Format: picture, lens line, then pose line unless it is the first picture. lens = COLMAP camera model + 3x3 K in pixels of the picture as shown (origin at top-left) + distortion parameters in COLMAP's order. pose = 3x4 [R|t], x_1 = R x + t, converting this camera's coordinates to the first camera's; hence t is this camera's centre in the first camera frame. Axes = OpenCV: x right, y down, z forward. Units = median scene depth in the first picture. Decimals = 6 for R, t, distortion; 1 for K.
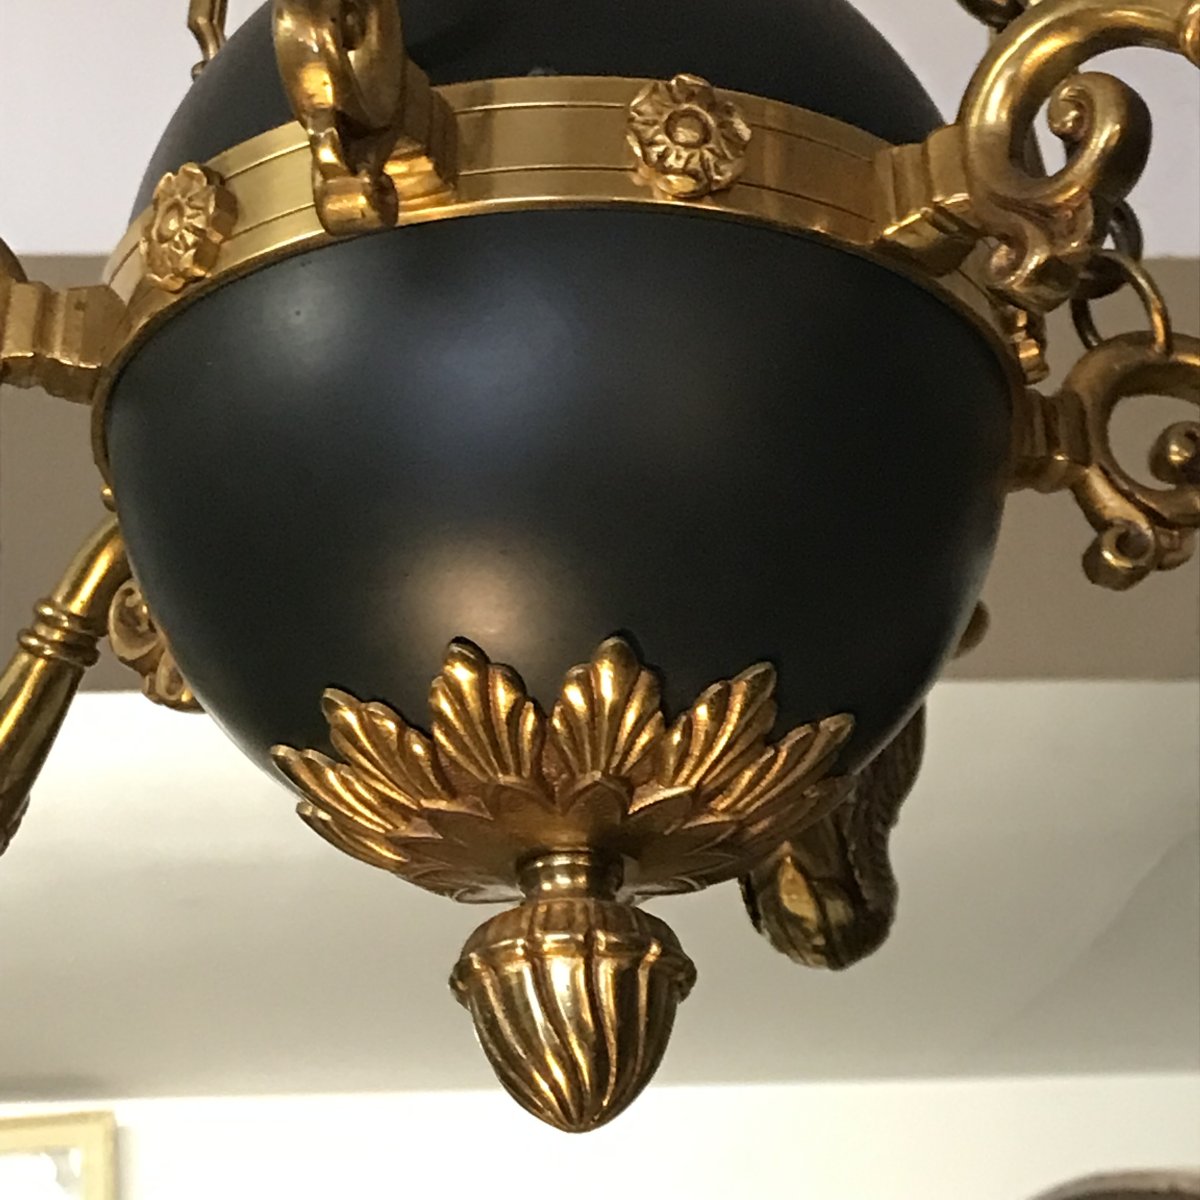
lens RADIAL K [[3426.0, 0, 622.7], [0, 3426.0, 571.5], [0, 0, 1]] dist [0.347230, -2.912033]
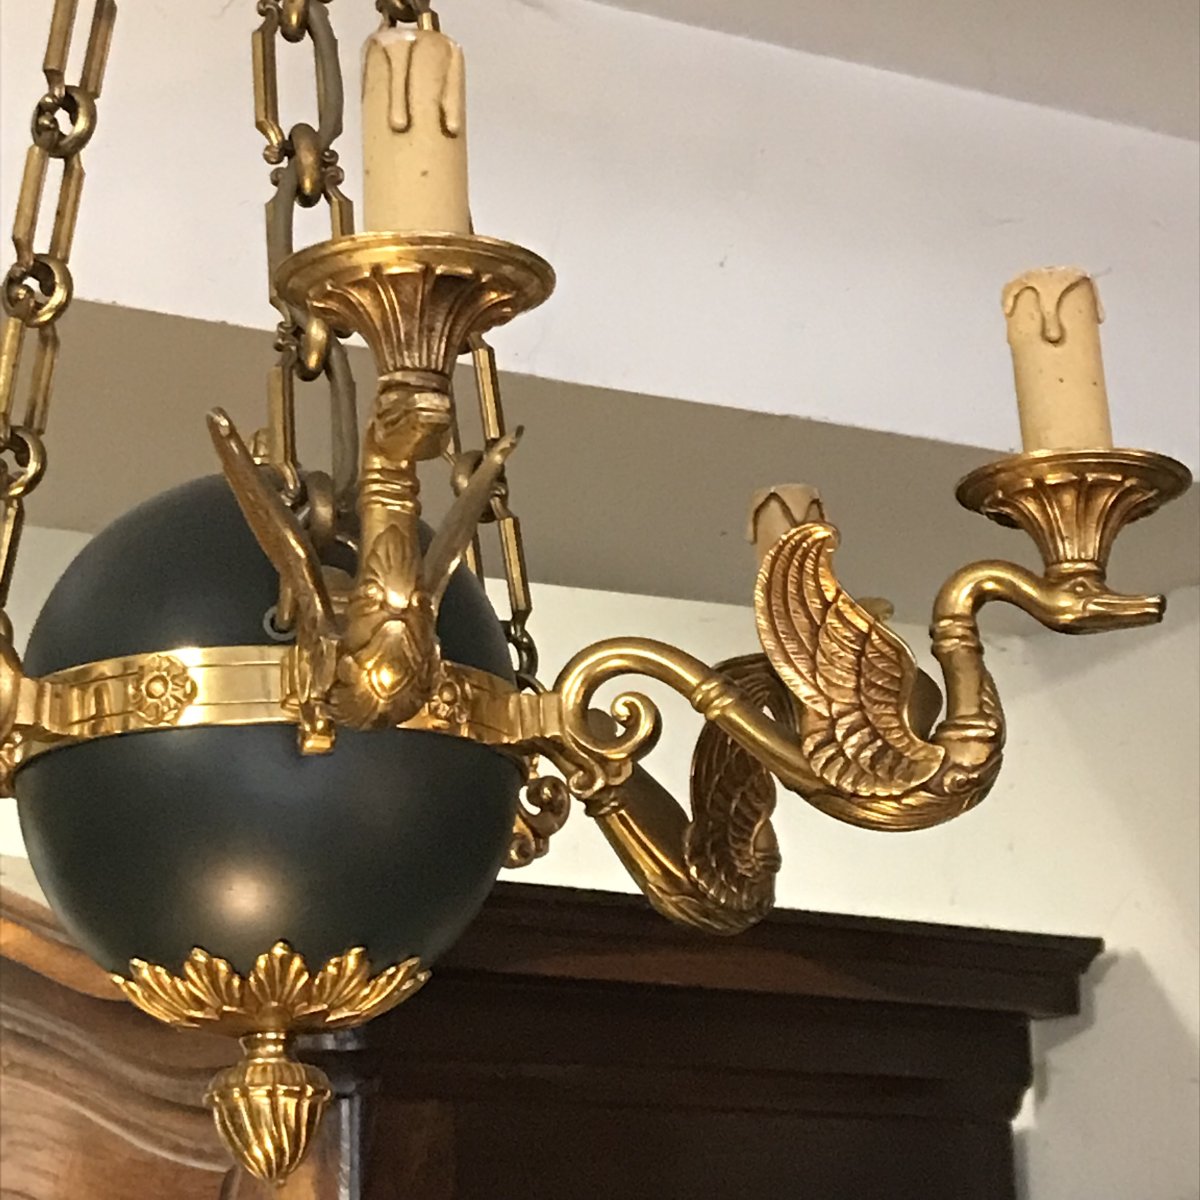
lens RADIAL K [[3426.0, 0, 622.7], [0, 3426.0, 571.5], [0, 0, 1]] dist [0.347230, -2.912033]
pose [[0.863411, 0.131108, 0.487167, -0.815327], [-0.213032, 0.970076, 0.116490, -0.425959], [-0.457316, -0.204361, 0.865505, -0.668915]]
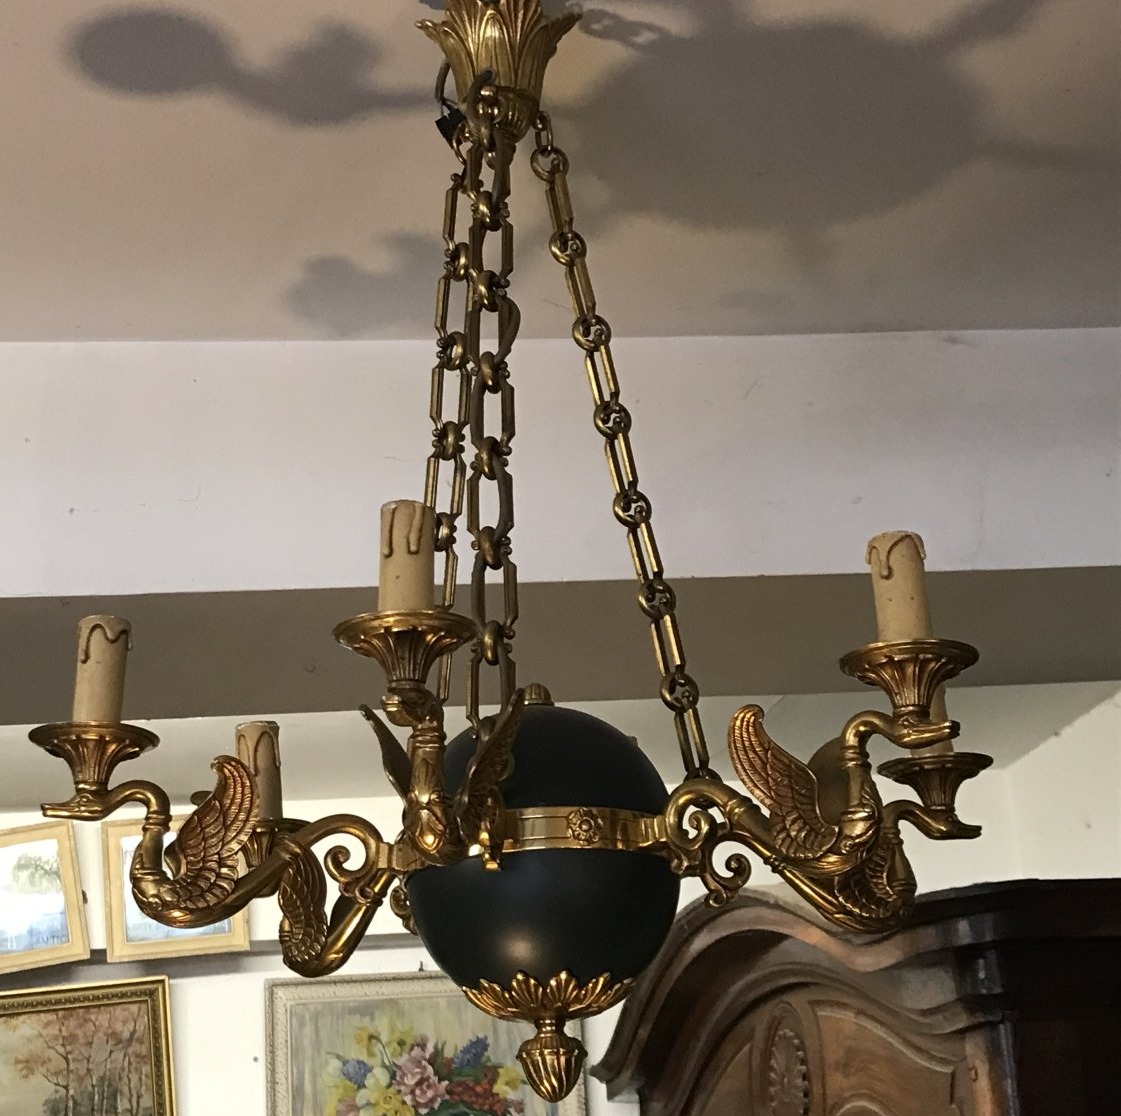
lens RADIAL K [[2266.5, 0, 560.5], [0, 2266.5, 558.0], [0, 0, 1]] dist [0.281641, -1.786384]
pose [[0.999223, -0.010248, 0.038070, -0.088524], [0.005536, 0.992531, 0.121869, -0.657629], [-0.039035, -0.121563, 0.991816, -1.209454]]
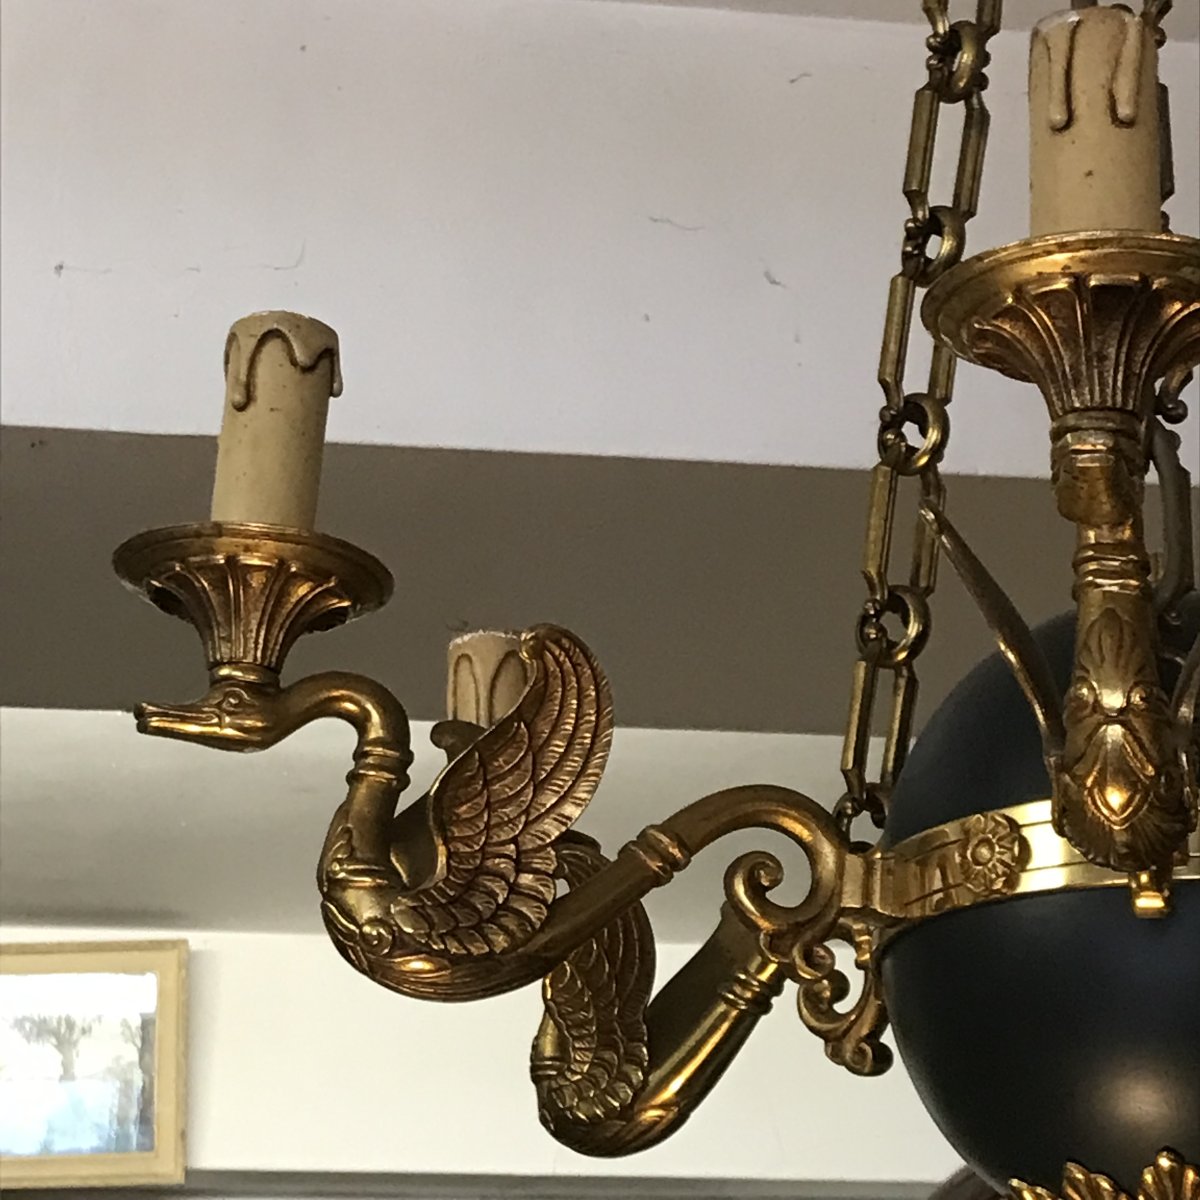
lens RADIAL K [[3426.0, 0, 622.7], [0, 3426.0, 571.5], [0, 0, 1]] dist [0.347230, -2.912033]
pose [[0.996288, 0.061292, 0.060440, -0.395811], [-0.066692, 0.993542, 0.091800, -0.359496], [-0.054423, -0.095490, 0.993942, -0.515169]]
